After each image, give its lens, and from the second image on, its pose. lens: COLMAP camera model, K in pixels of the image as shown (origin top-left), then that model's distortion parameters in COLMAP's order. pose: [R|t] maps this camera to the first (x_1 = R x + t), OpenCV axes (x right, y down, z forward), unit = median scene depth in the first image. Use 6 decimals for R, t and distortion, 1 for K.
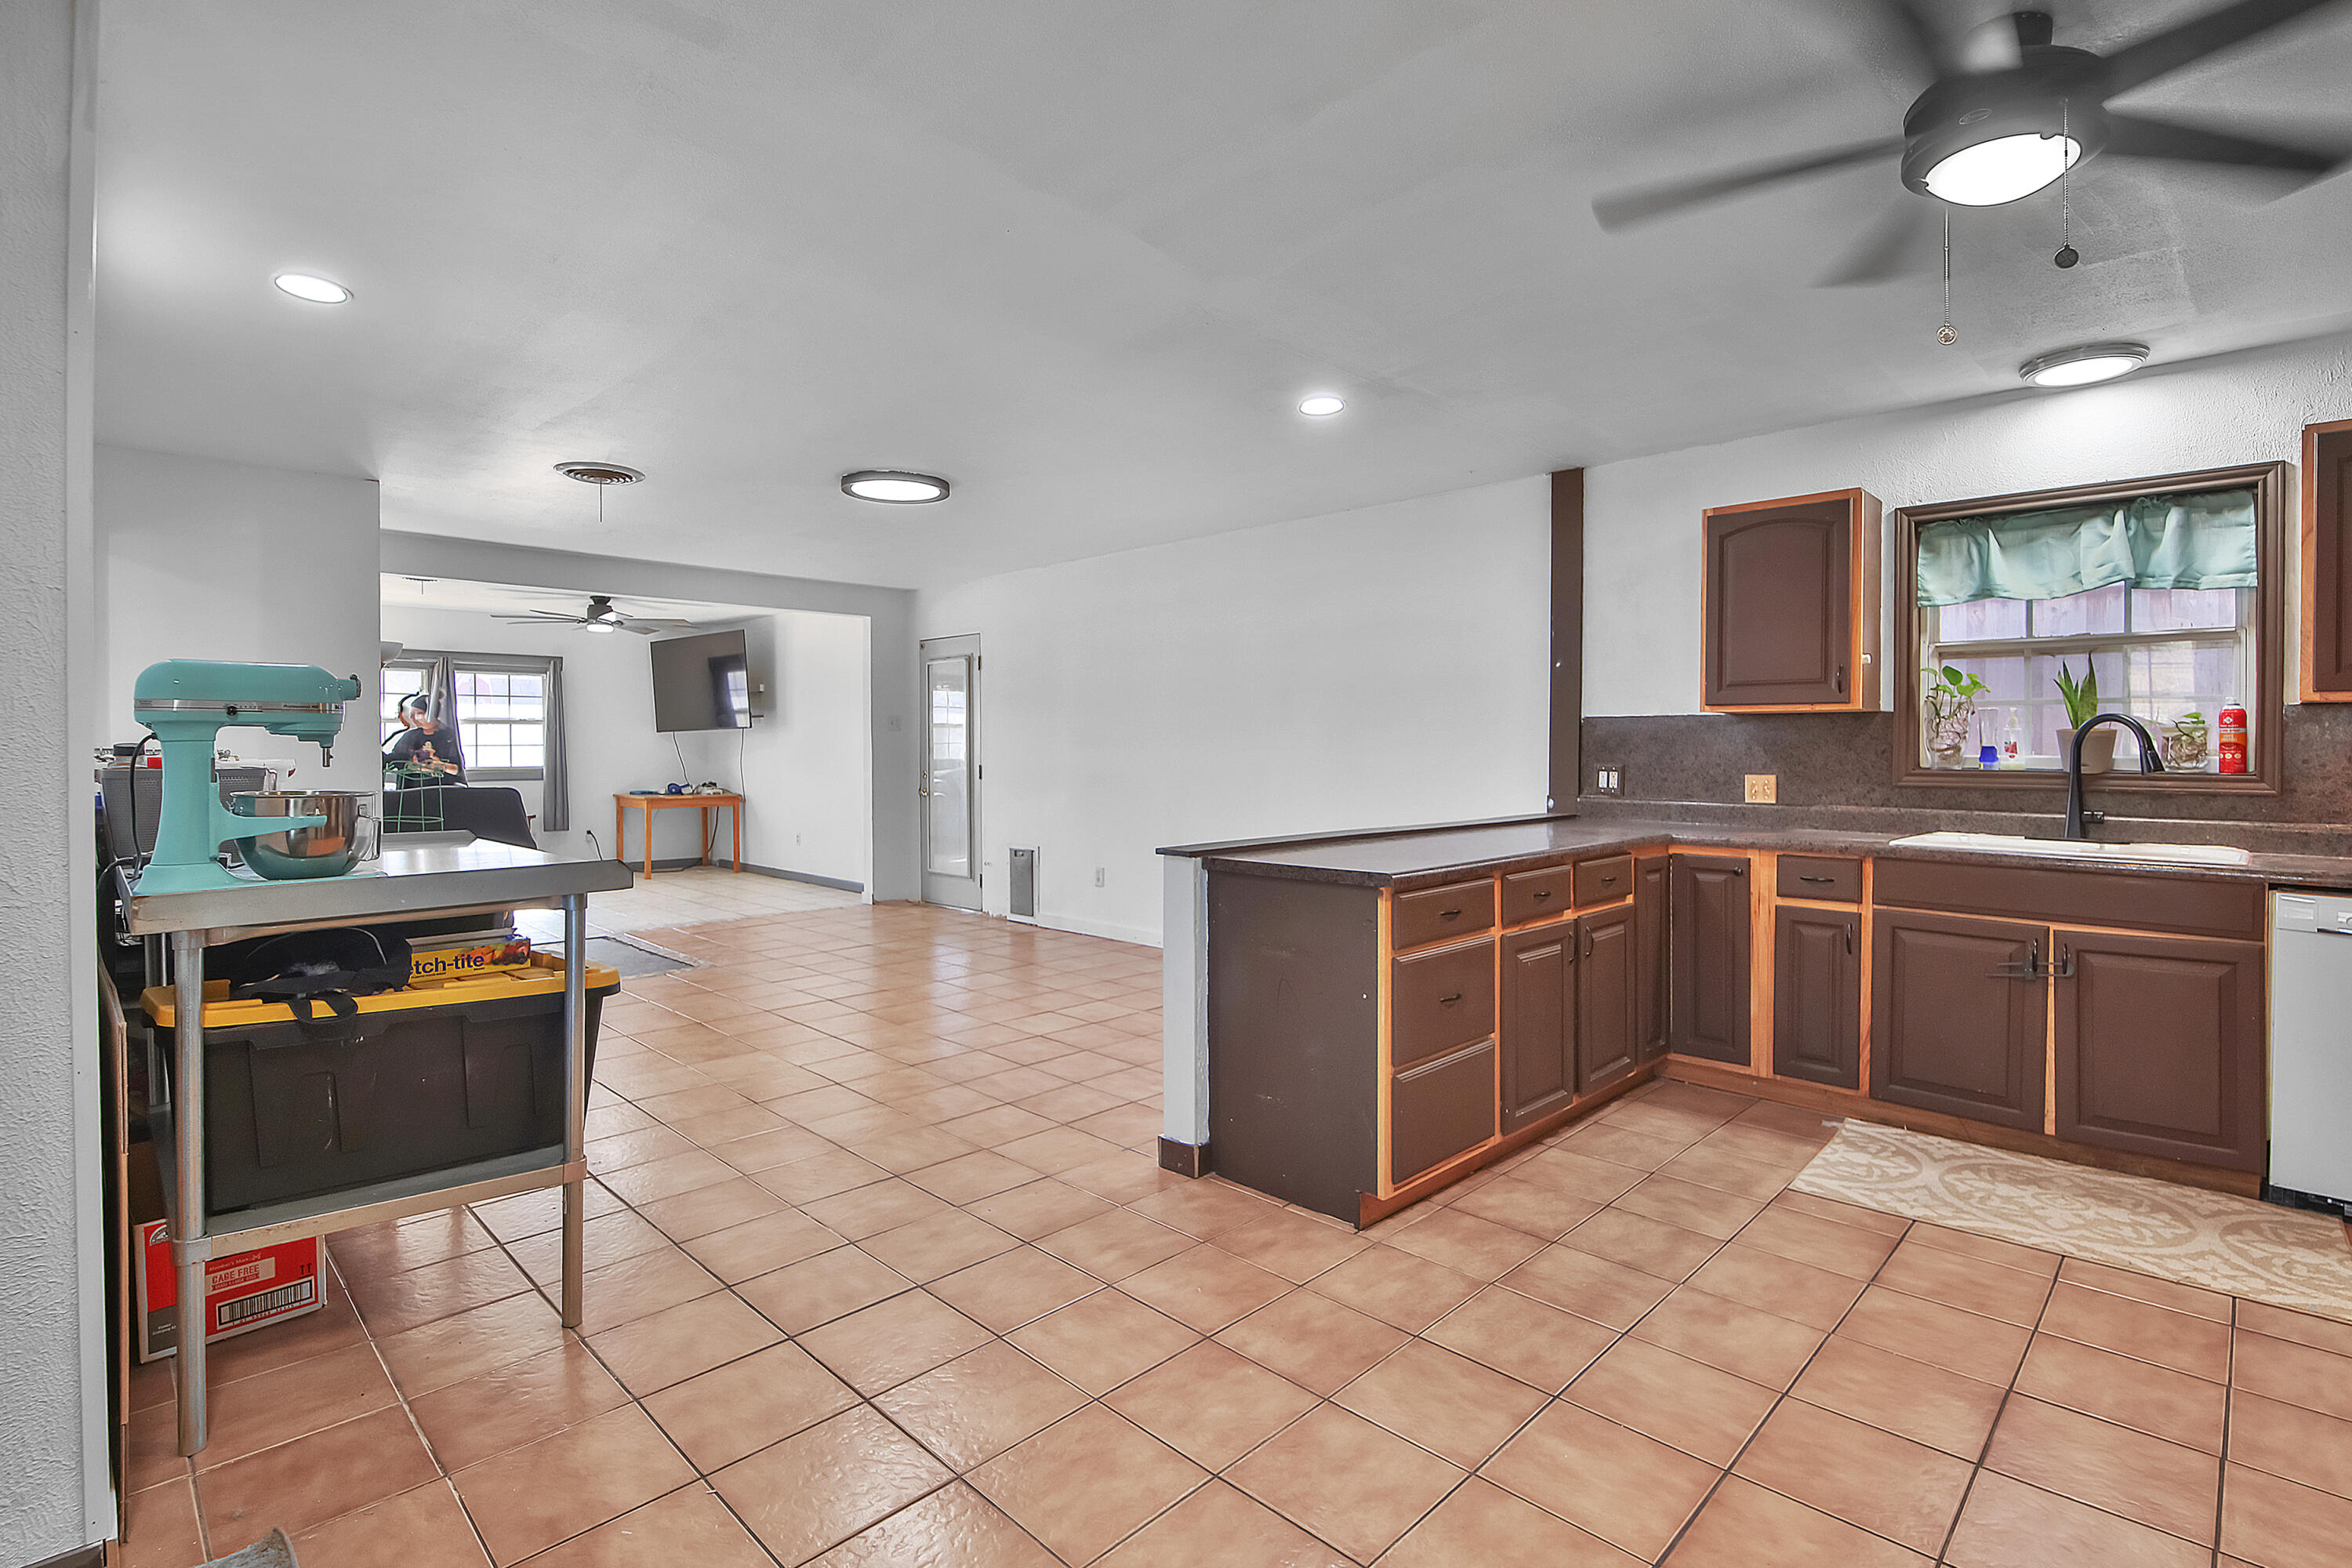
lens RADIAL K [[1112.2, 0, 1197.0], [0, 1112.2, 760.1], [0, 0, 1]] dist [-0.002745, -0.000408]
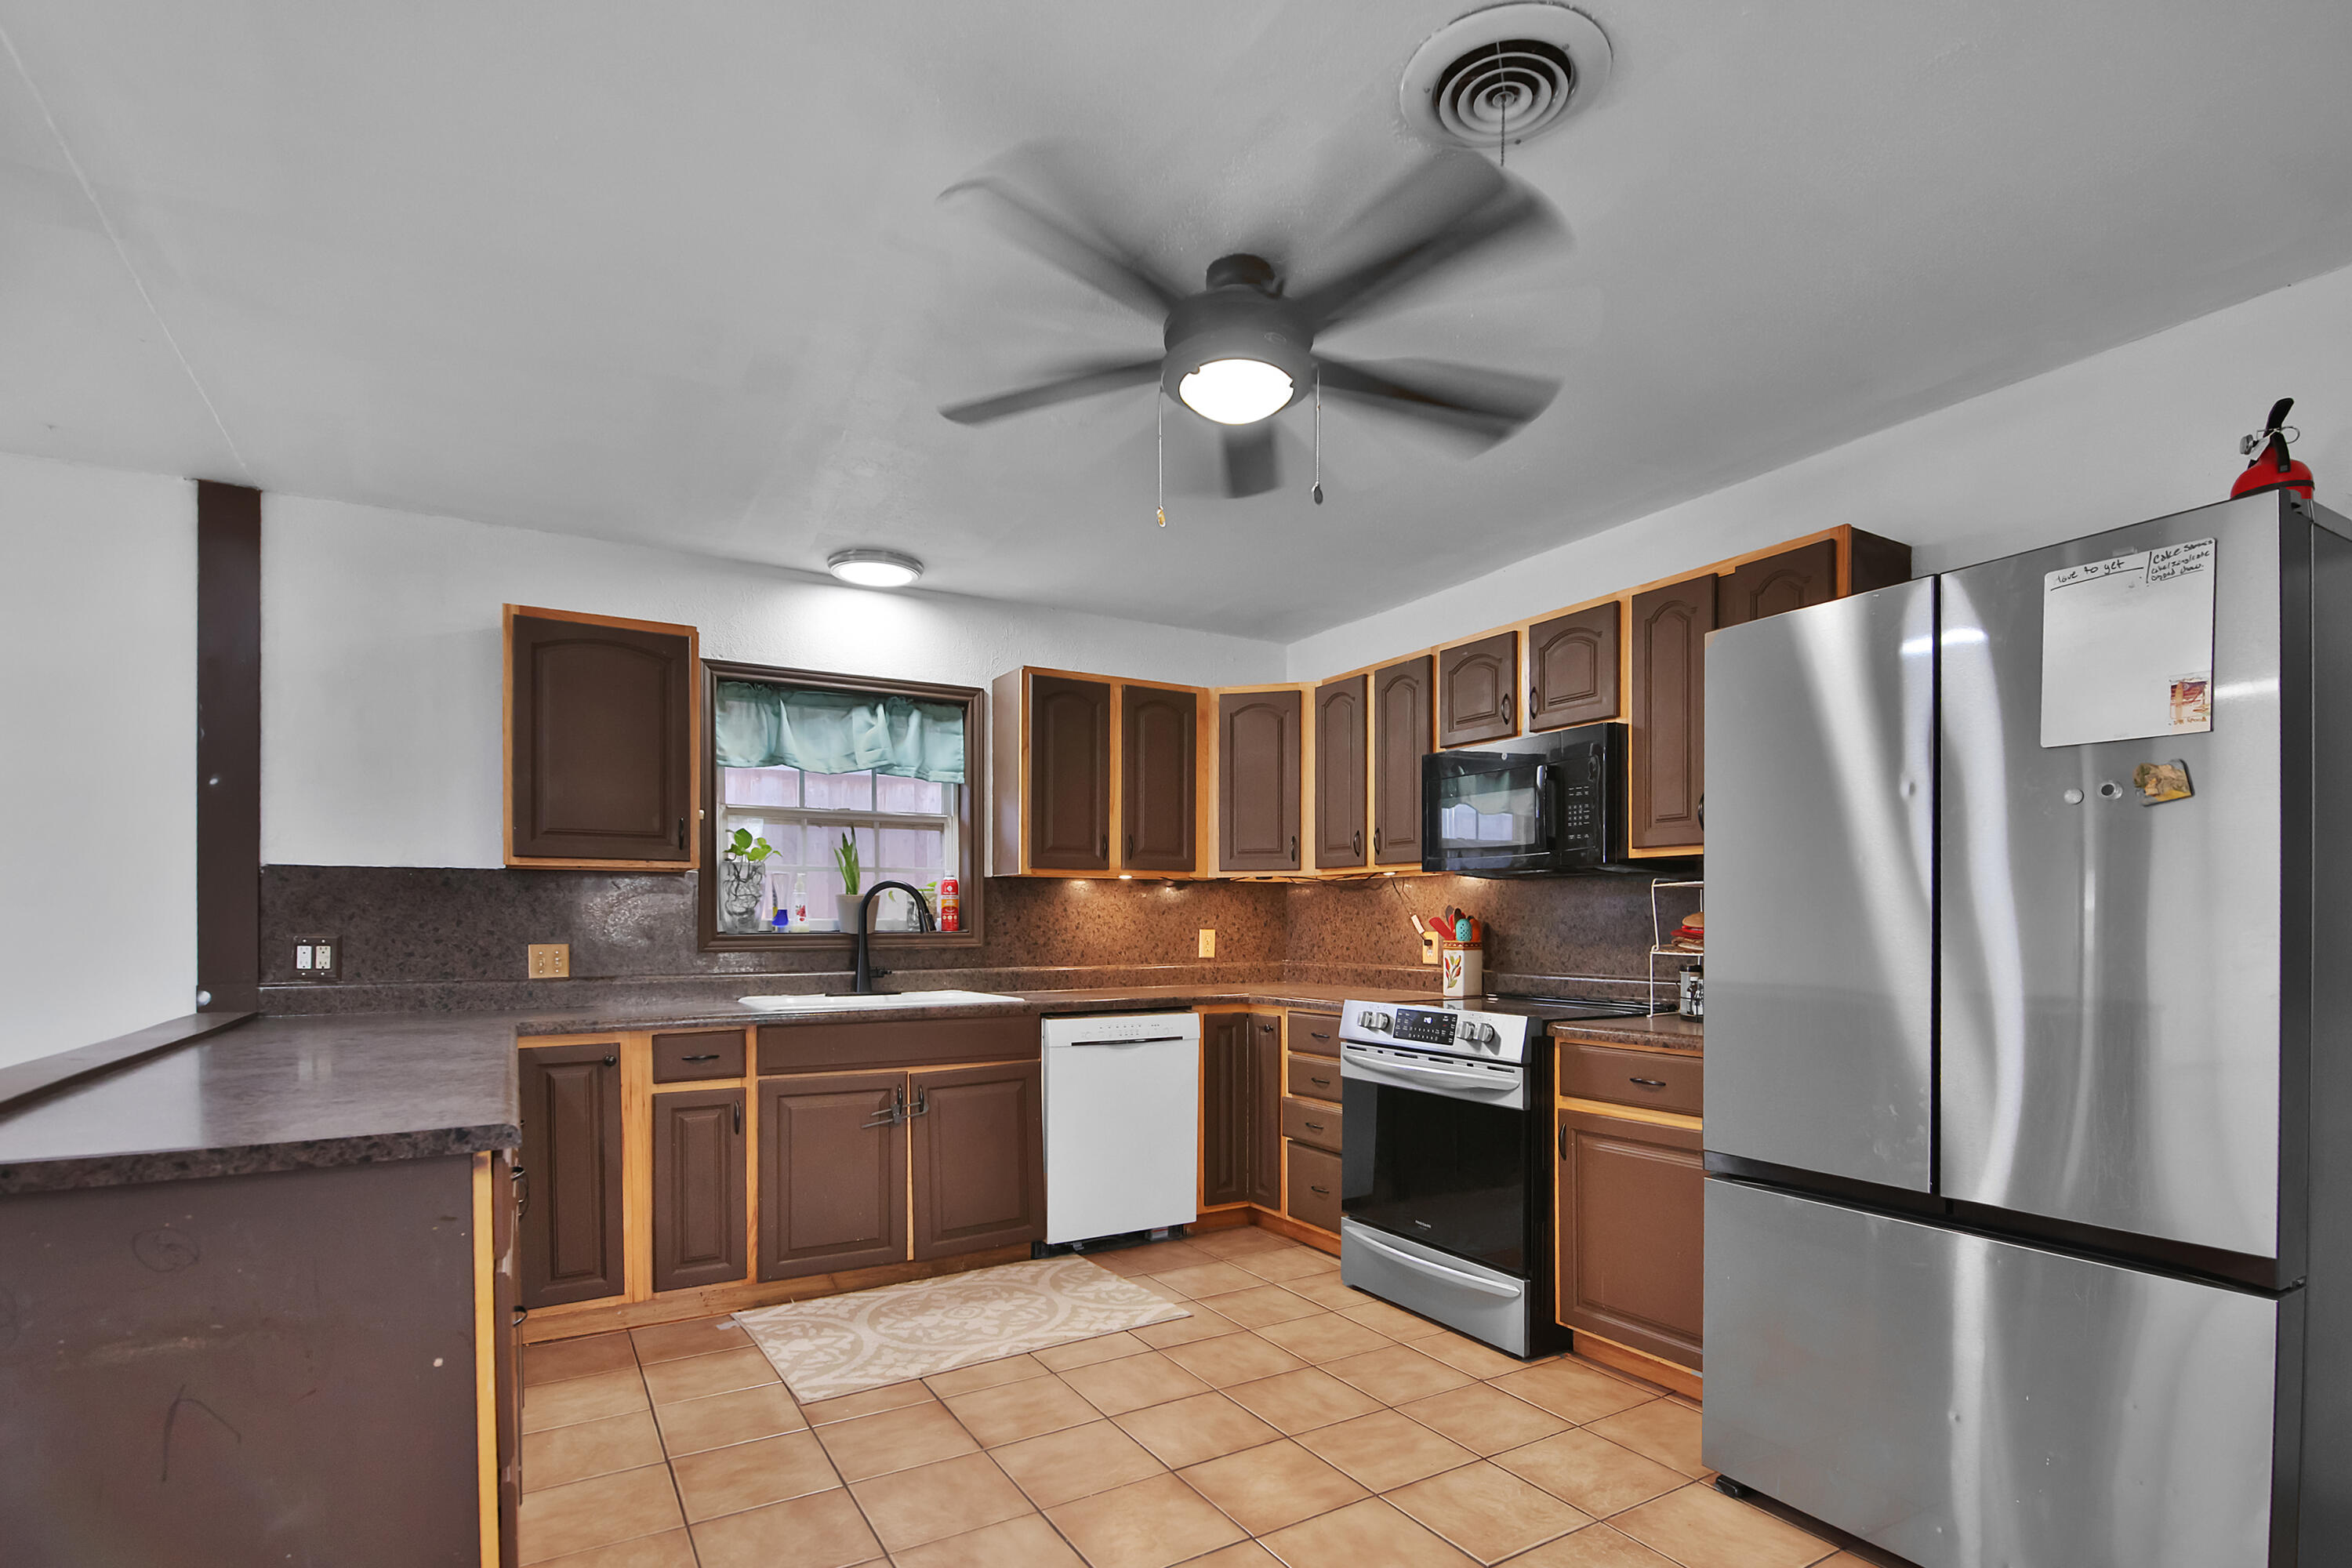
lens RADIAL K [[1132.0, 0, 1186.5], [0, 1132.0, 921.7], [0, 0, 1]] dist [-0.003159, -0.000243]
pose [[0.256233, -0.004768, 0.966603, -0.208419], [0.014010, 0.999901, 0.001219, 0.002856], [-0.966514, 0.013229, 0.256274, 0.373497]]
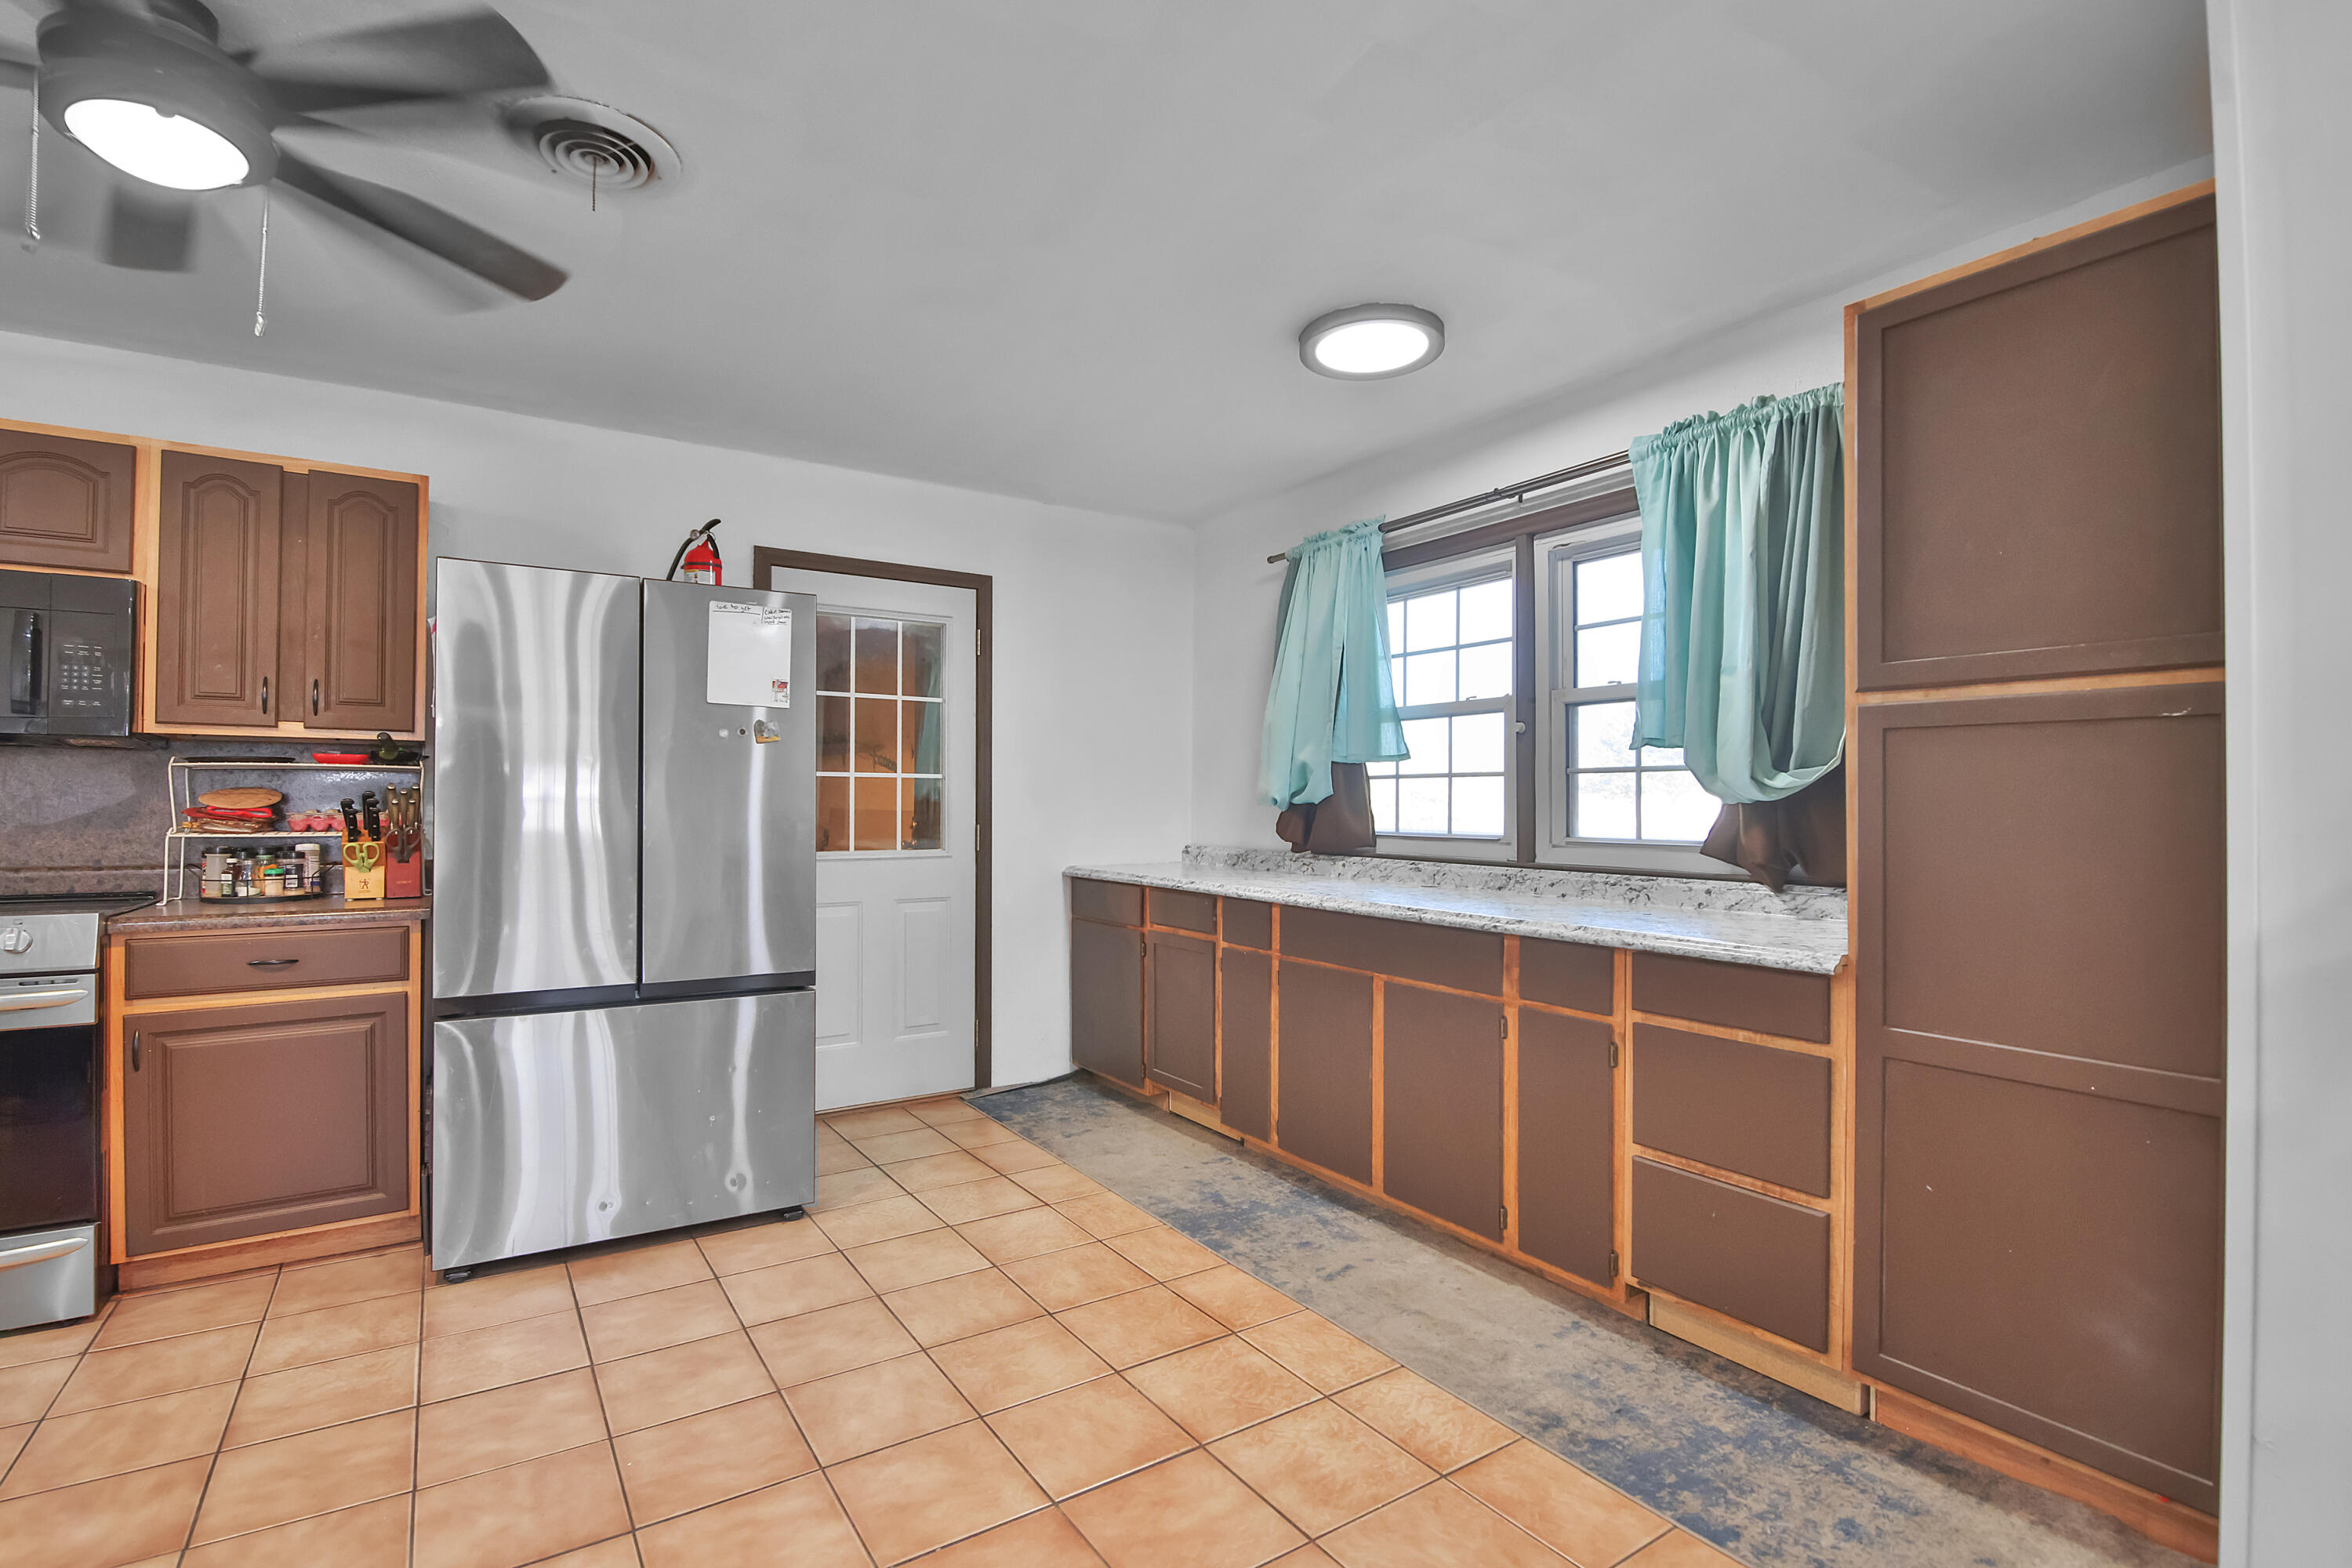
lens RADIAL K [[1094.9, 0, 1176.0], [0, 1094.9, 784.0], [0, 0, 1]] dist [-0.001087, -0.010225]
pose [[-0.977304, -0.003447, 0.211816, -0.147568], [-0.004907, 0.999968, -0.006367, -0.002749], [-0.211787, -0.007262, -0.977289, 0.842533]]
